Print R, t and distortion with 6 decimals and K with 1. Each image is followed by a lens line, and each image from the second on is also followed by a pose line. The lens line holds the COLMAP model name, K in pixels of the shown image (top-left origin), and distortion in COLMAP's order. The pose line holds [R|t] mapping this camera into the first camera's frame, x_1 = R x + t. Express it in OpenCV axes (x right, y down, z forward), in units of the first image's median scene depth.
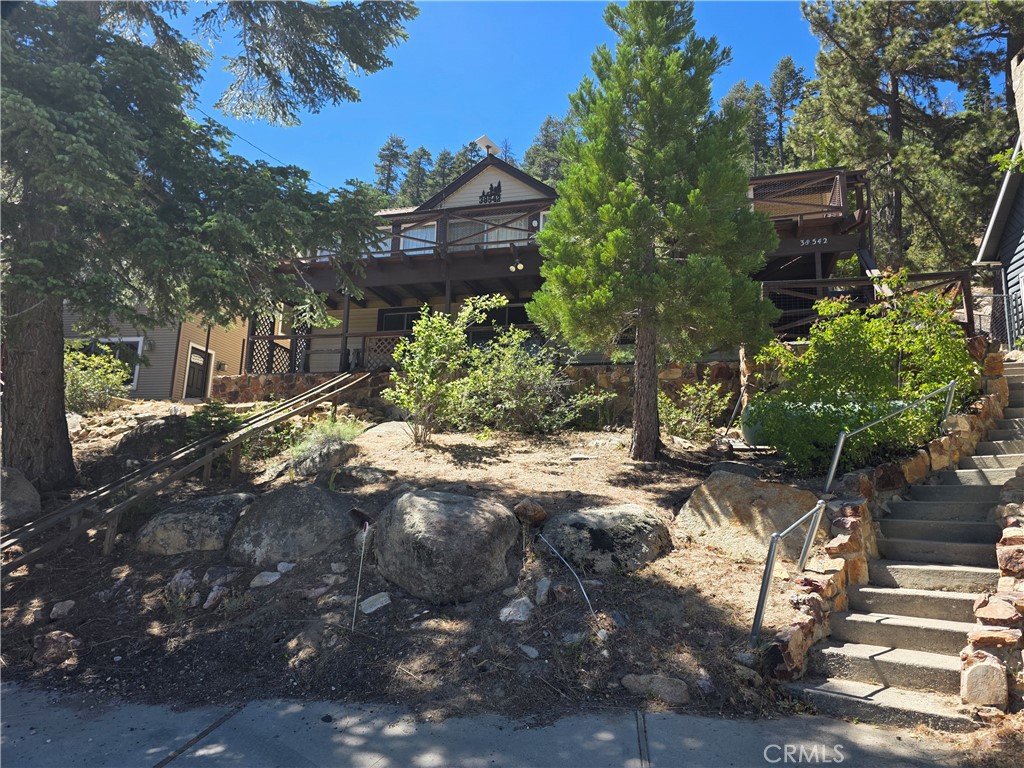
lens RADIAL K [[692.2, 0, 506.8], [0, 692.2, 380.1], [0, 0, 1]] dist [0.063042, -0.057884]
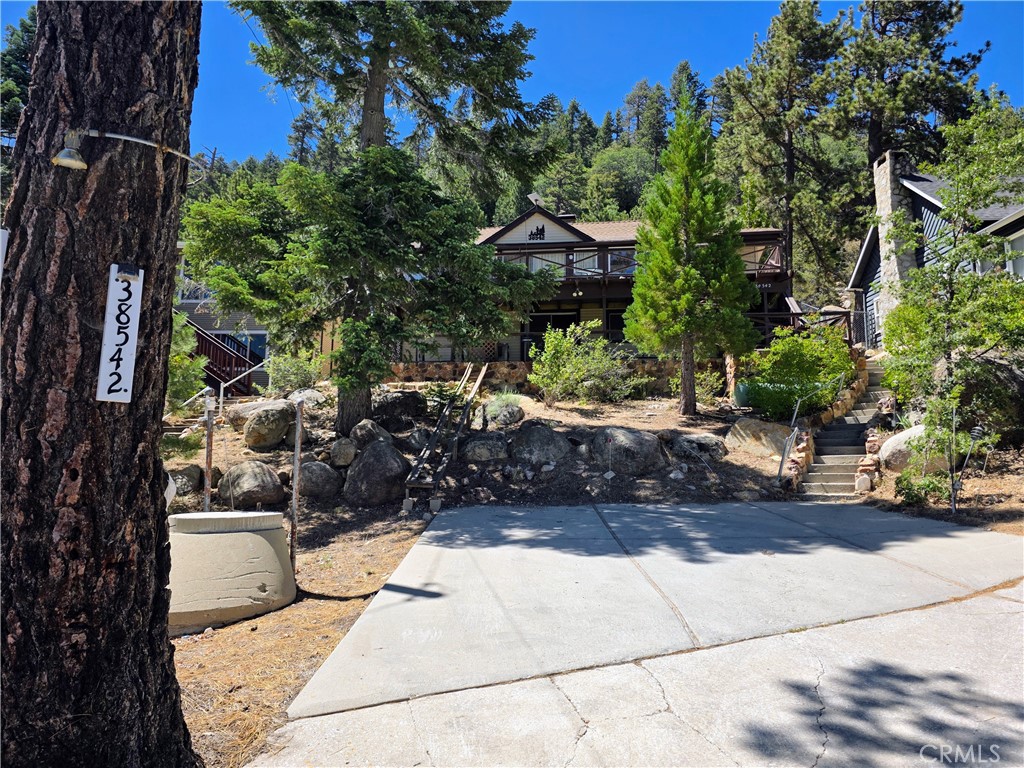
lens RADIAL K [[692.2, 0, 511.3], [0, 692.2, 381.3], [0, 0, 1]] dist [0.063042, -0.057884]
pose [[0.987271, 0.001746, 0.159036, -0.537737], [-0.008157, 0.999179, 0.039671, -0.041545], [-0.158836, -0.040463, 0.986475, -0.711261]]
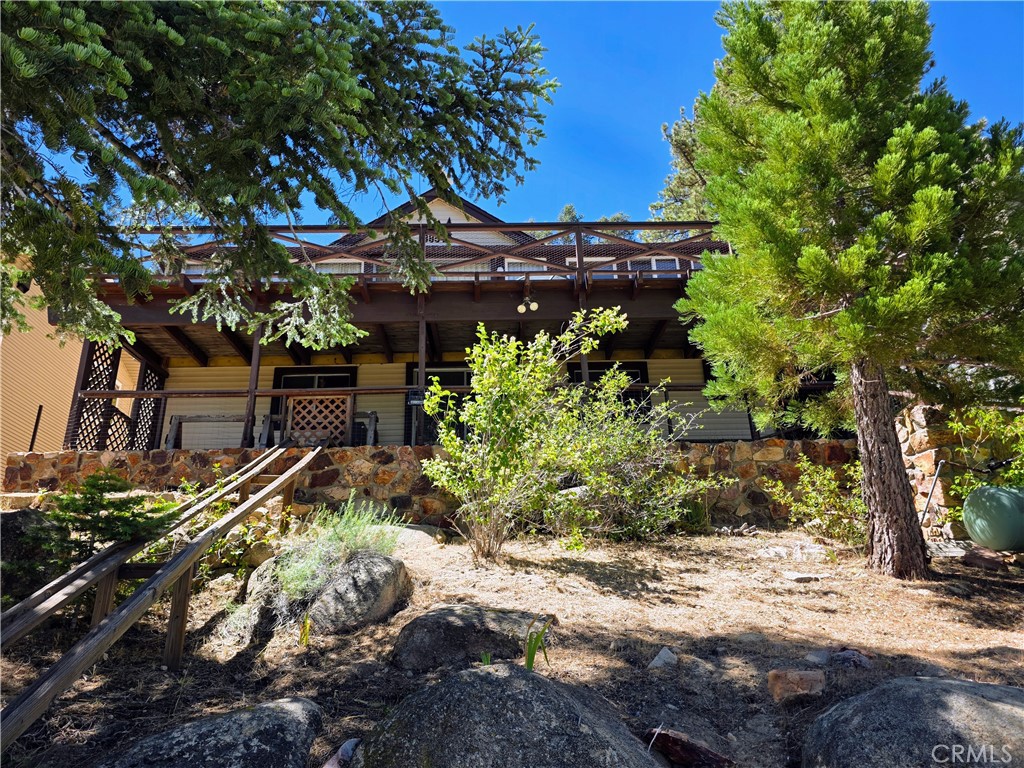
lens RADIAL K [[692.2, 0, 503.3], [0, 692.2, 360.0], [0, 0, 1]] dist [0.063042, -0.057884]
pose [[0.951427, 0.063765, 0.301198, -0.325608], [-0.004408, 0.981038, -0.193766, 0.047308], [-0.307842, 0.183027, 0.933667, 0.488467]]
